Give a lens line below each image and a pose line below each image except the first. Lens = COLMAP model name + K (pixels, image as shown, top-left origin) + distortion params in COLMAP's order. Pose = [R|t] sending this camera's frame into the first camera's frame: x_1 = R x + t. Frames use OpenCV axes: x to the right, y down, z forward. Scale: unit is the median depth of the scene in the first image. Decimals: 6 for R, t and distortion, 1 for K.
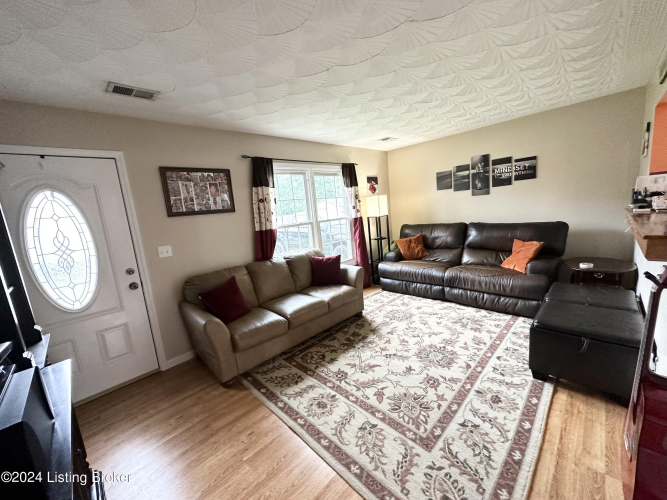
lens RADIAL K [[265.3, 0, 334.8], [0, 265.3, 250.0], [0, 0, 1]] dist [-0.000026, 0.000141]
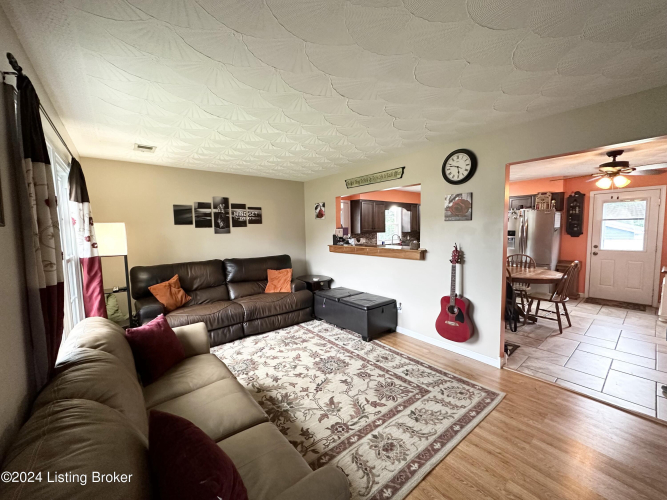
lens RADIAL K [[265.3, 0, 334.6], [0, 265.3, 248.9], [0, 0, 1]] dist [-0.000026, 0.000141]
pose [[0.102644, 0.014948, 0.994606, -0.724439], [0.165186, 0.985748, -0.031862, -0.059396], [-0.980907, 0.167566, 0.098712, 0.728361]]
